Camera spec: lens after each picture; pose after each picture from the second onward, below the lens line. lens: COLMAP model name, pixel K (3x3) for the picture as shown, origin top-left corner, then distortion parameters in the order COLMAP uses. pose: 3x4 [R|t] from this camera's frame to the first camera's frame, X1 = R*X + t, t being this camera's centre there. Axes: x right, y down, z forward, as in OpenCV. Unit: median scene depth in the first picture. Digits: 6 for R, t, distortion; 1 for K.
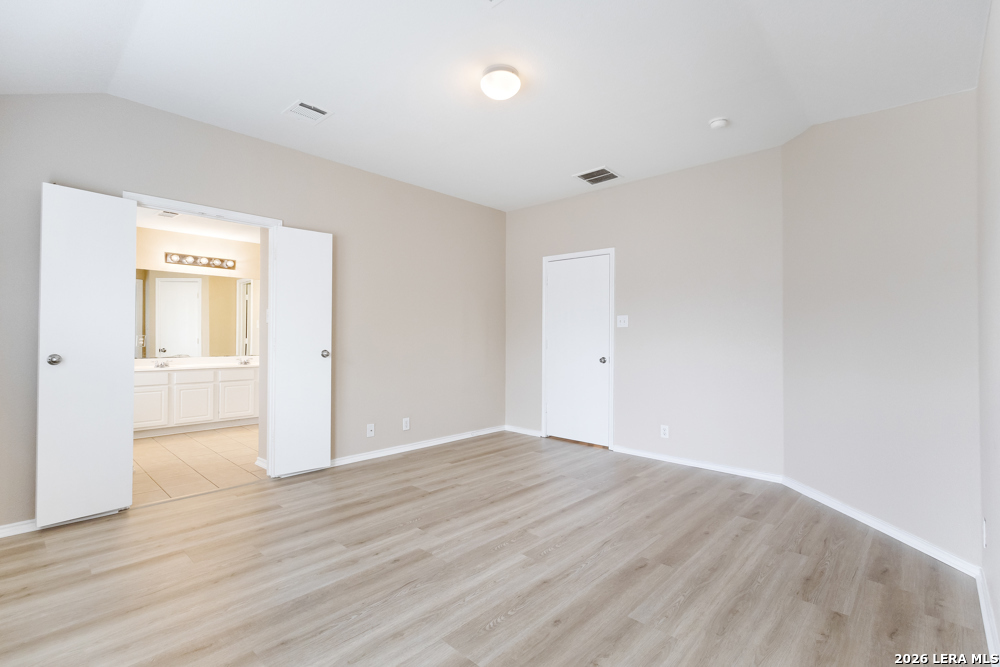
lens RADIAL K [[461.0, 0, 501.4], [0, 461.0, 334.9], [0, 0, 1]] dist [0.002044, 0.000174]
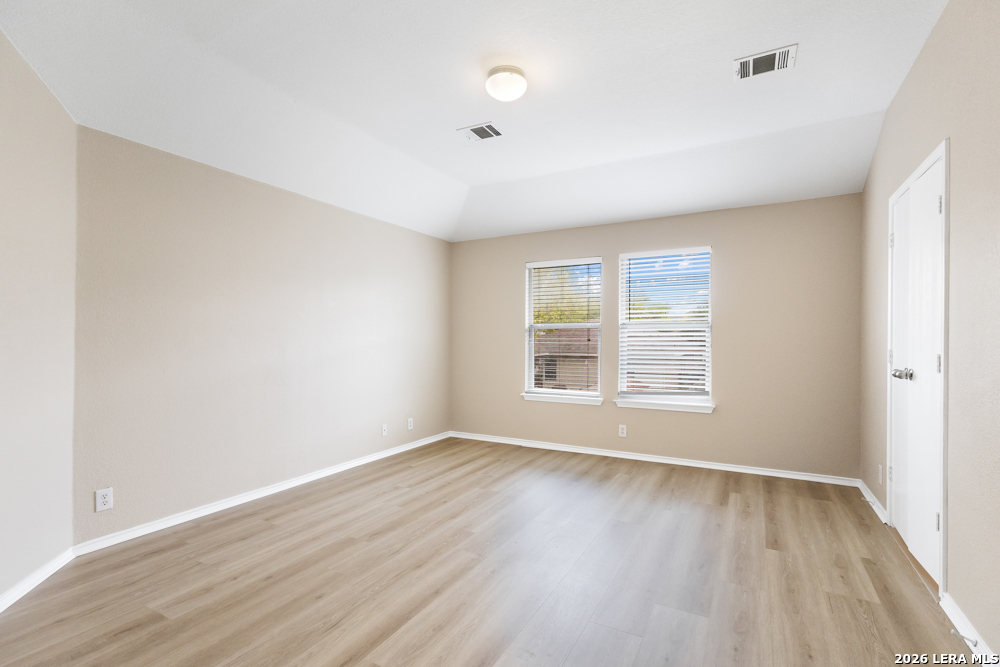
lens RADIAL K [[461.0, 0, 500.2], [0, 461.0, 336.5], [0, 0, 1]] dist [0.002044, 0.000174]
pose [[-0.969787, -0.009707, -0.243758, 0.279188], [-0.006911, 0.999900, -0.012324, -0.006263], [0.243853, -0.010268, -0.969758, 2.206042]]
